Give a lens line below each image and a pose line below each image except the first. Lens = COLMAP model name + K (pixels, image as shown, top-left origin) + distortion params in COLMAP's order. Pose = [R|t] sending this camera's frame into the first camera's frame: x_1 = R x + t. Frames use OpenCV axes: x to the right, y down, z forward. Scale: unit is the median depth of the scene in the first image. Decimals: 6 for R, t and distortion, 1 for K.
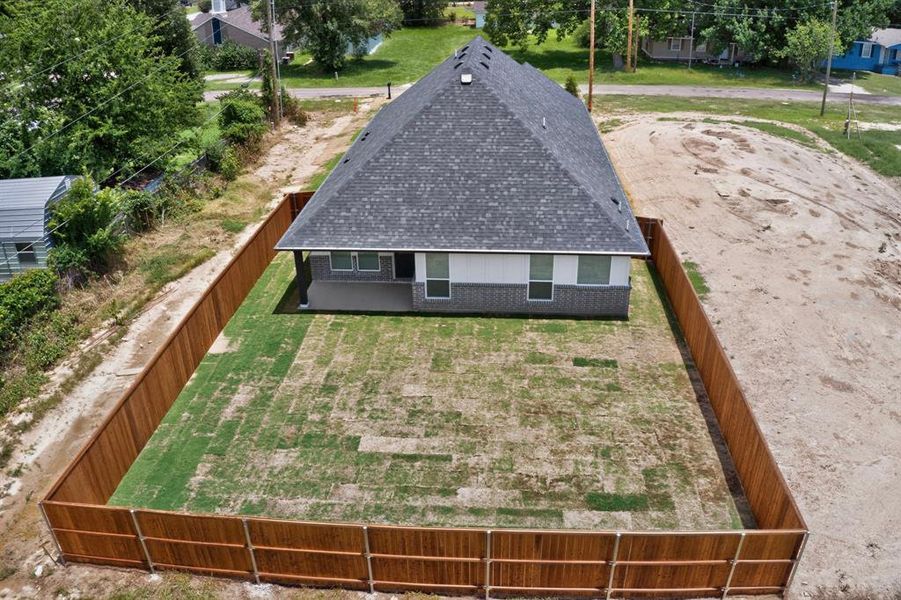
lens RADIAL K [[715.8, 0, 450.5], [0, 715.8, 300.0], [0, 0, 1]] dist [-0.177184, -0.000121]
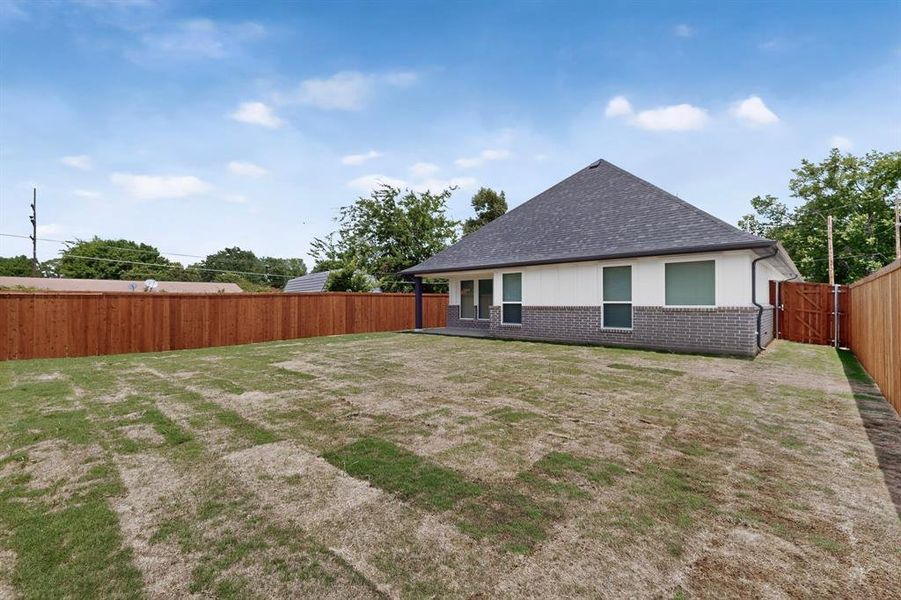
lens RADIAL K [[393.4, 0, 451.3], [0, 393.4, 301.3], [0, 0, 1]] dist [-0.002223, -0.000061]
pose [[0.782095, 0.013393, -0.623015, 0.346924], [-0.298897, 0.885321, -0.356185, 0.254801], [0.546798, 0.464788, 0.696408, 0.773637]]
